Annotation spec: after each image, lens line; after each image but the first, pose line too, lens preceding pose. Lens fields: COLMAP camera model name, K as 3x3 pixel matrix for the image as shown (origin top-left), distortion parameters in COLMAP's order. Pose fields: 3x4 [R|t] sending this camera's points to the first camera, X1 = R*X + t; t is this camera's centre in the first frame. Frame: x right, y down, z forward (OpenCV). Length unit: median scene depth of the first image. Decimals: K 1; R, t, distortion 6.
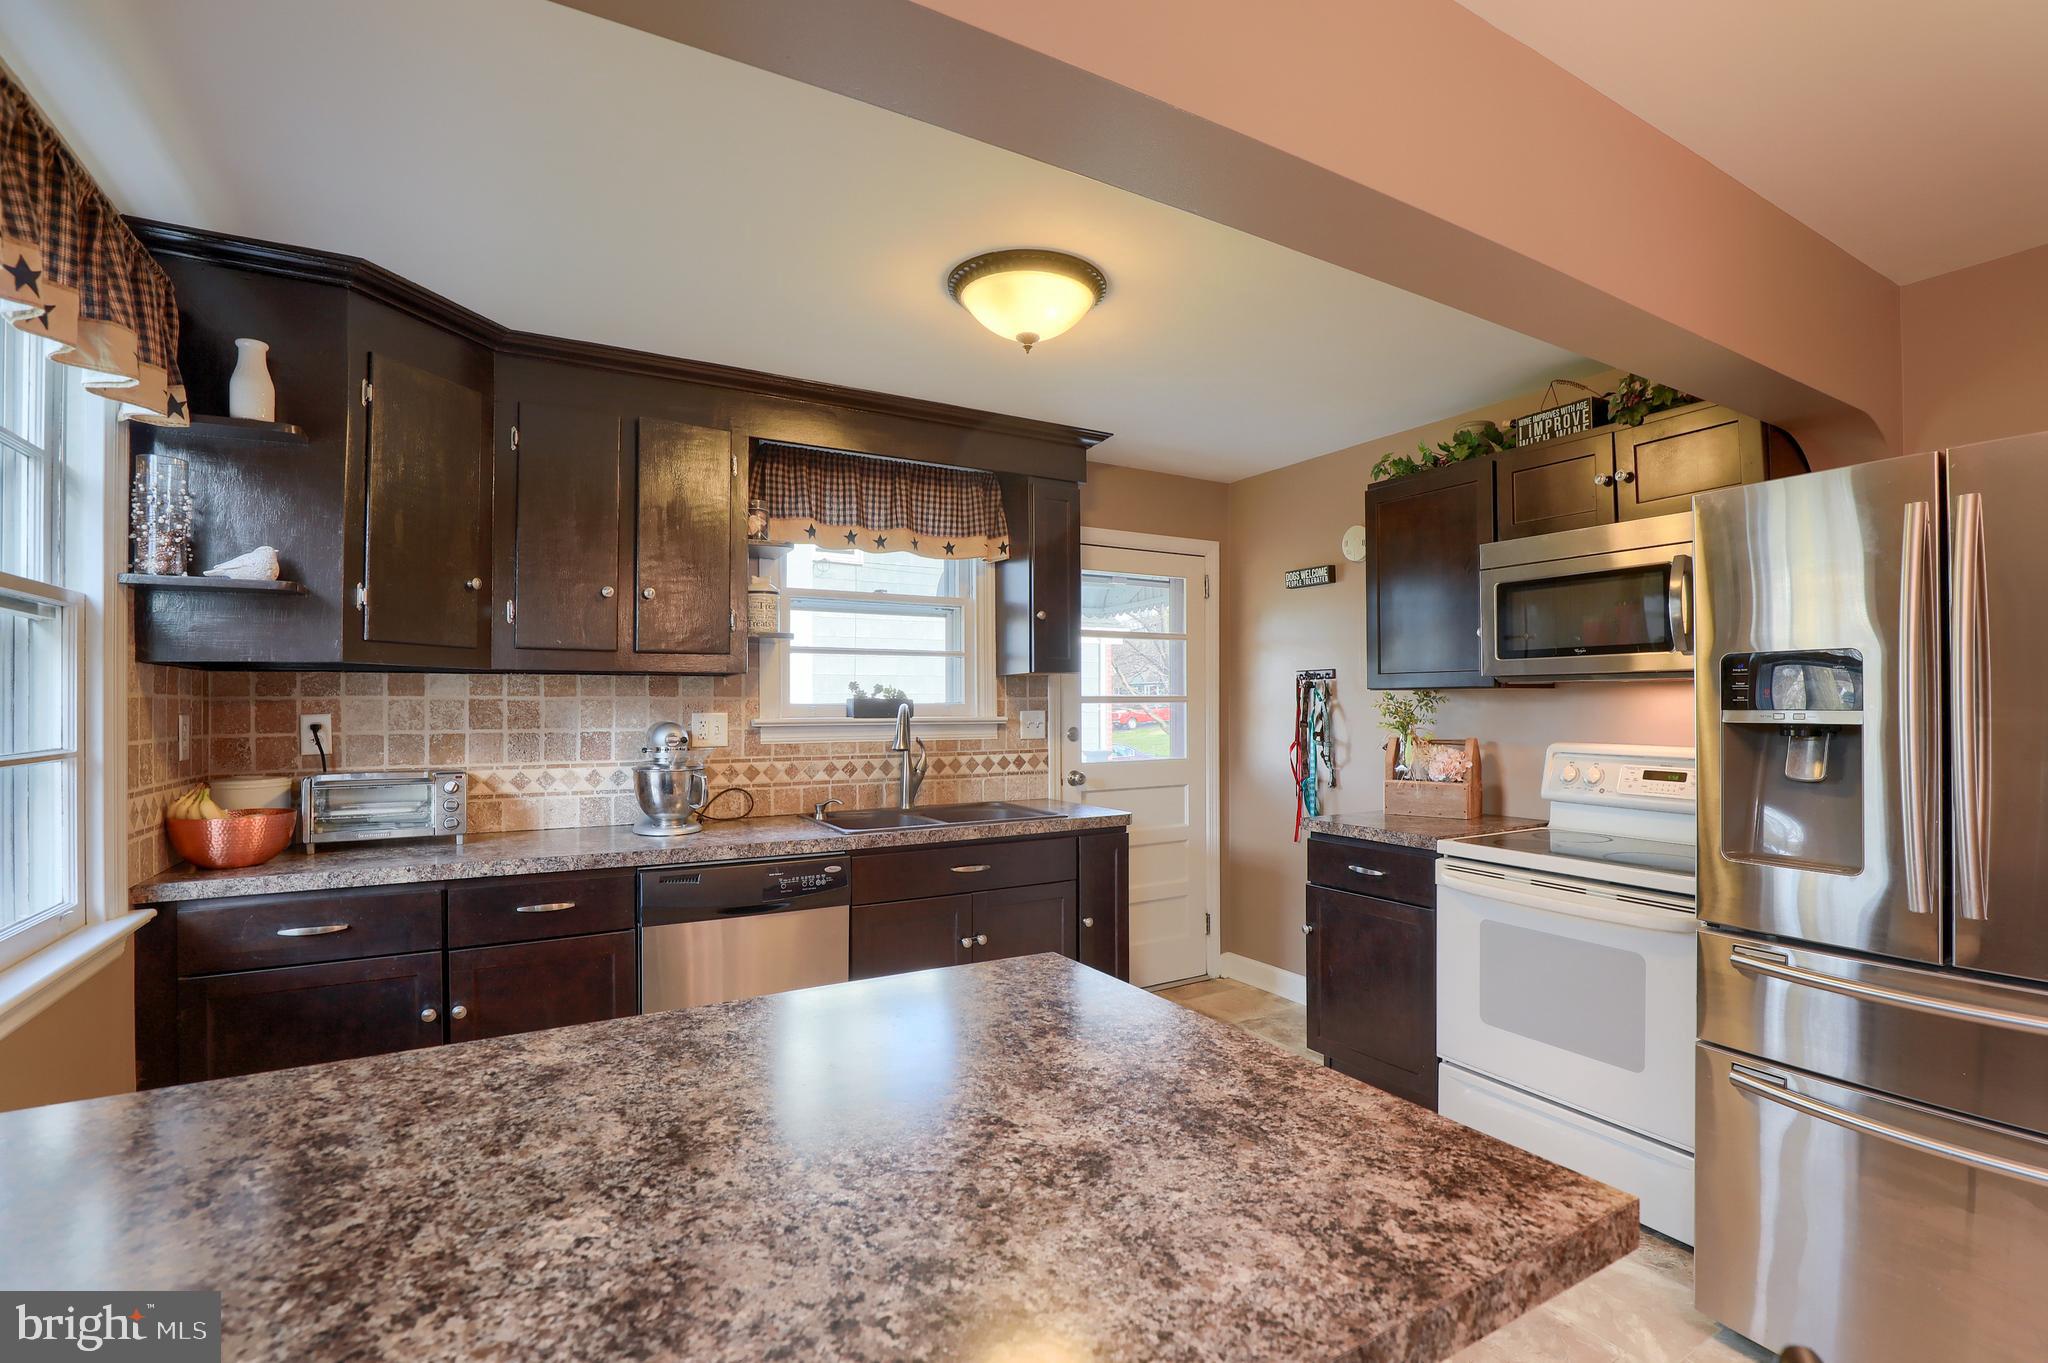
lens RADIAL K [[957.3, 0, 1095.9], [0, 957.3, 701.0], [0, 0, 1]] dist [-0.031841, 0.000127]
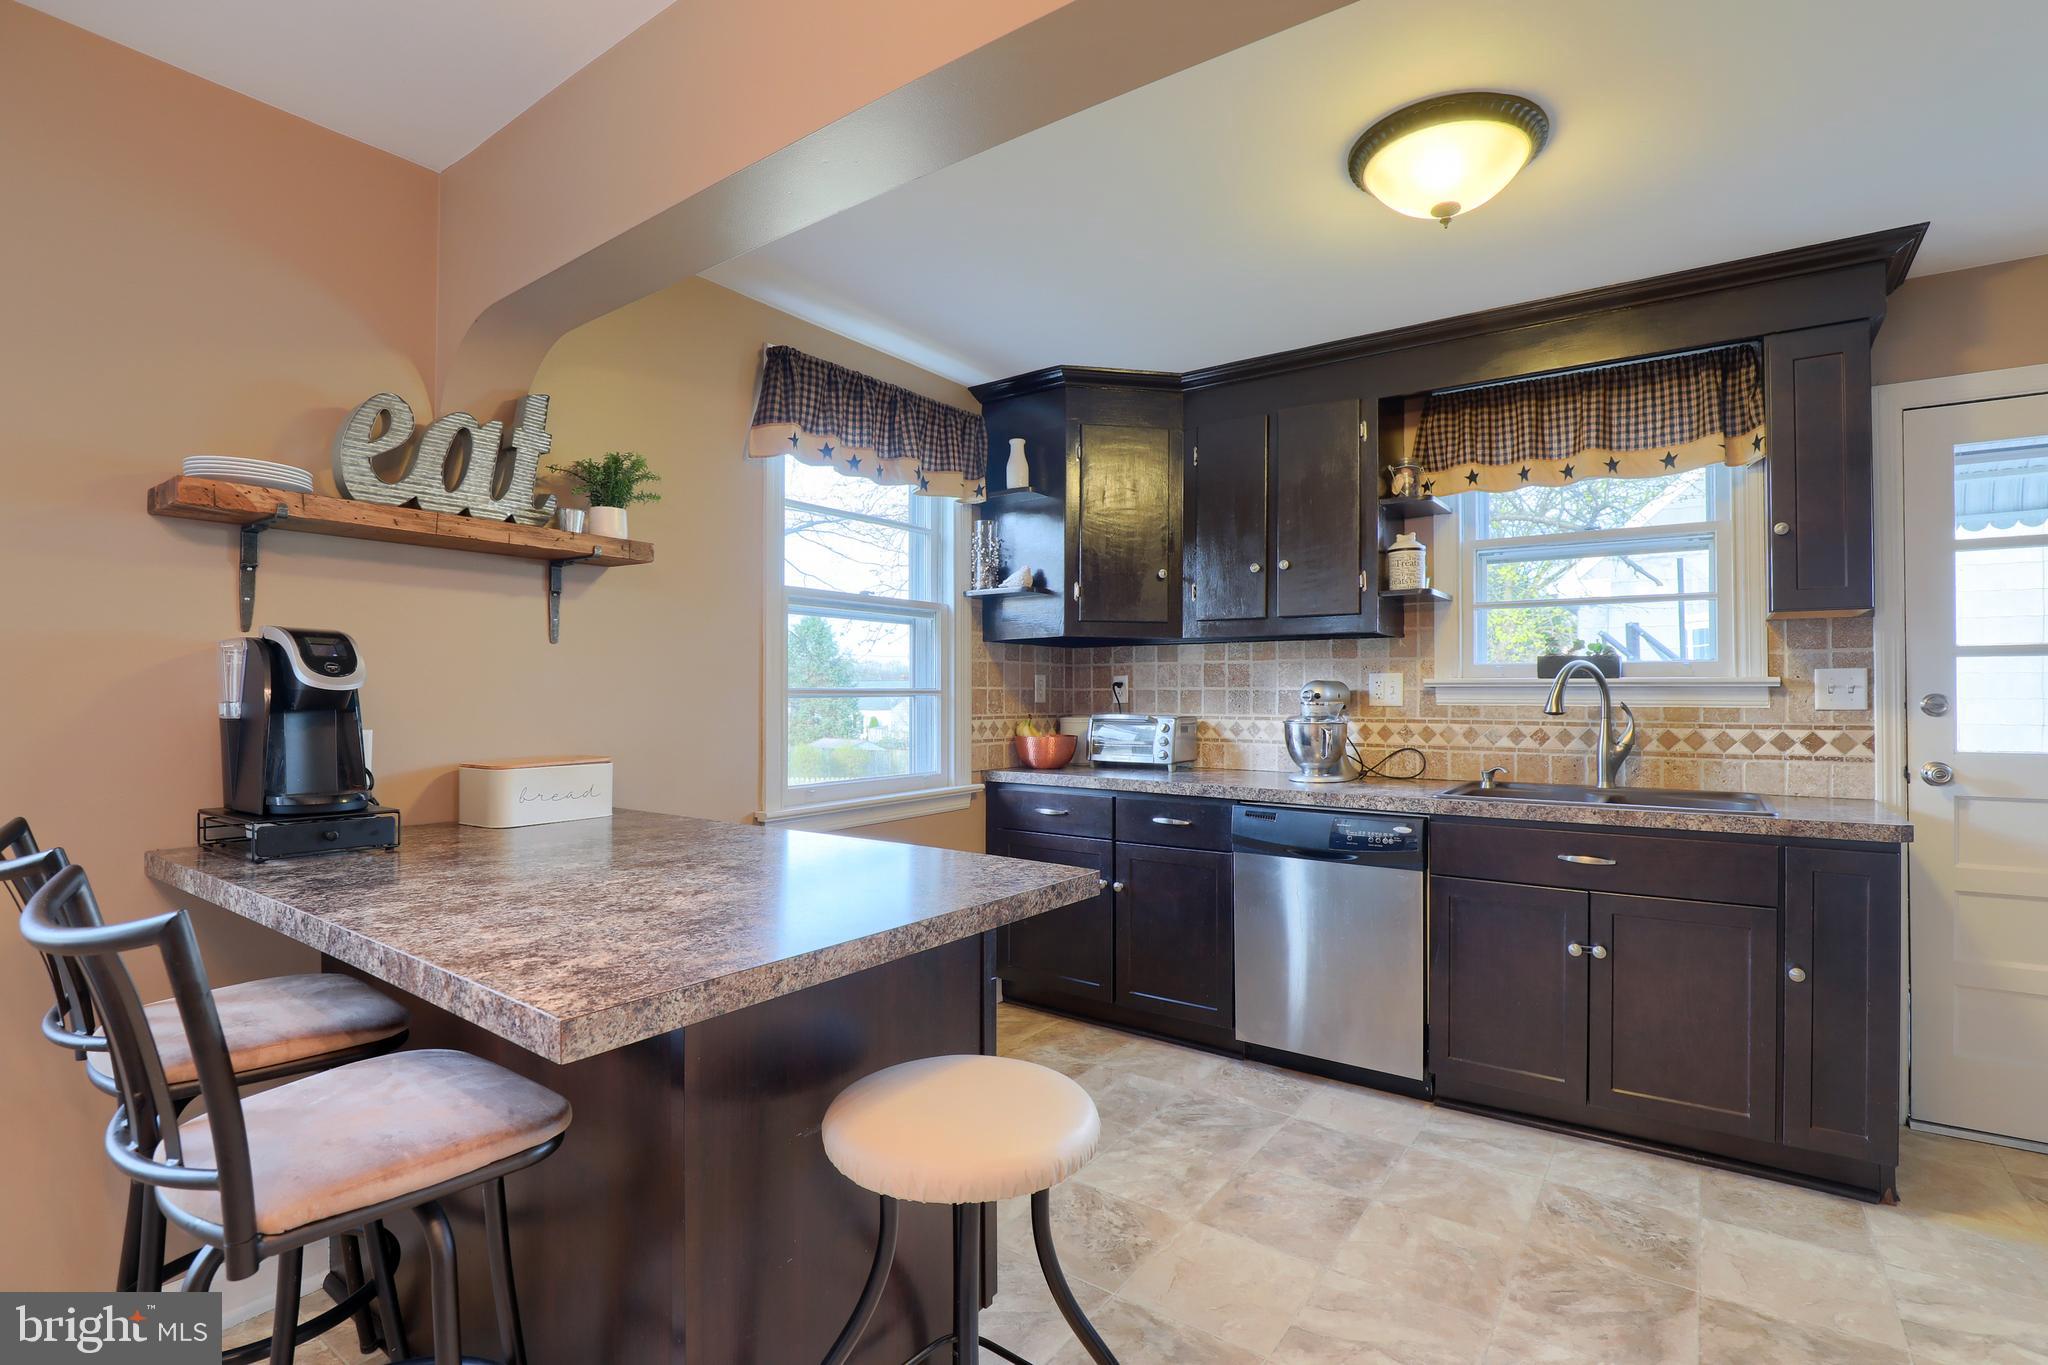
lens RADIAL K [[969.3, 0, 1022.2], [0, 969.3, 697.8], [0, 0, 1]] dist [-0.025565, -0.000165]
pose [[0.367378, 0.006717, -0.930047, 0.469003], [0.000507, 0.999972, 0.007422, 0.034385], [0.930071, -0.003198, 0.367365, 0.276574]]
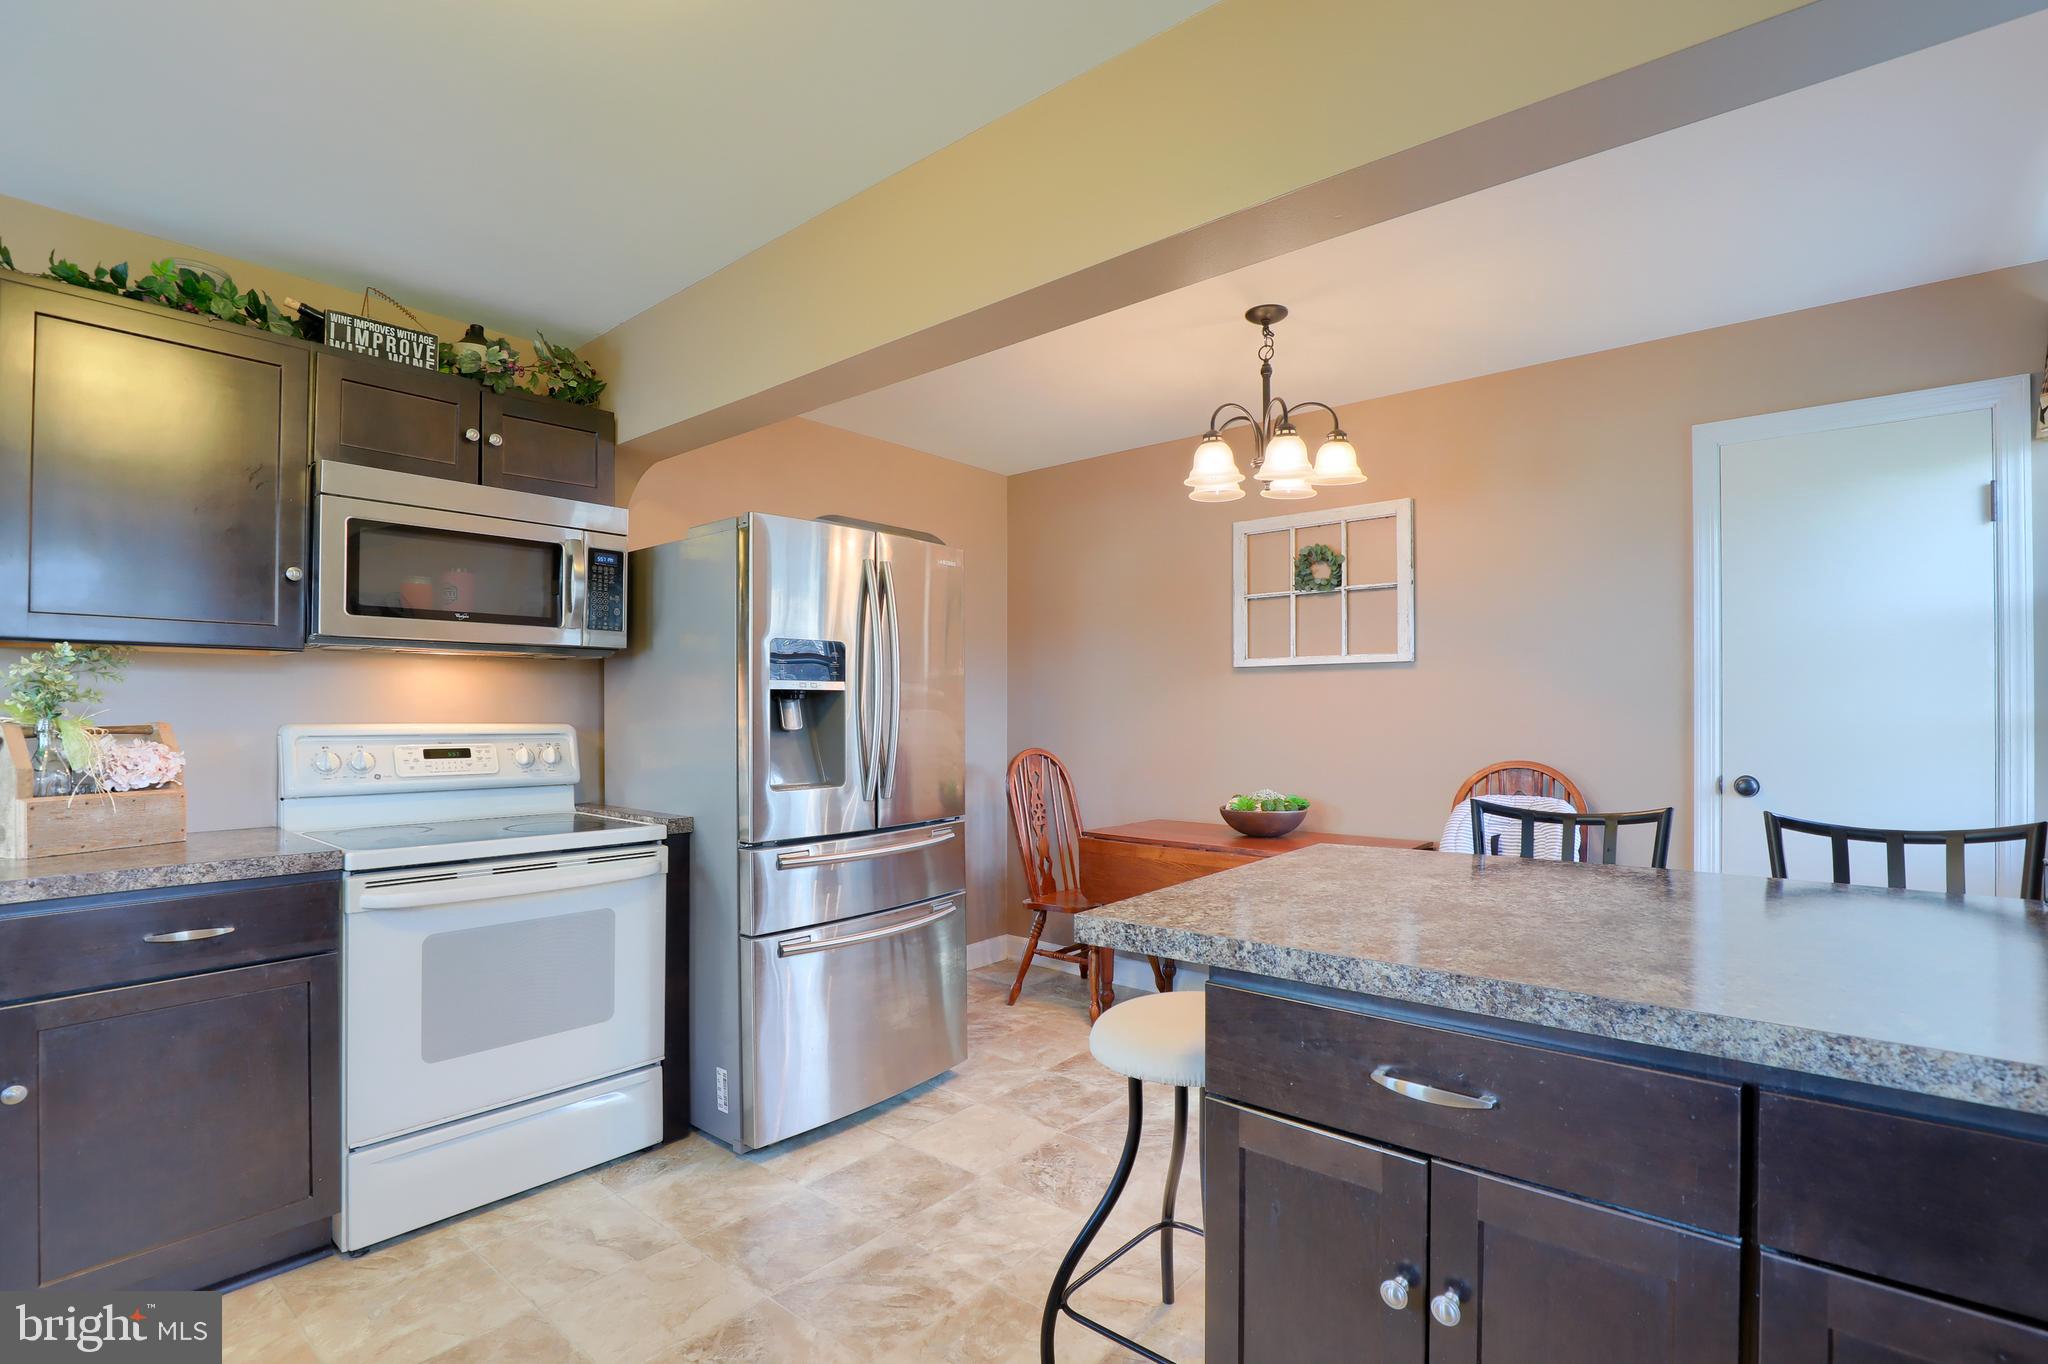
lens RADIAL K [[969.3, 0, 1022.2], [0, 969.3, 697.3], [0, 0, 1]] dist [-0.025565, -0.000165]
pose [[-0.309030, 0.016264, 0.950913, -0.457501], [0.002140, 0.999863, -0.016406, 0.035545], [-0.951050, -0.003035, -0.309023, 0.669695]]
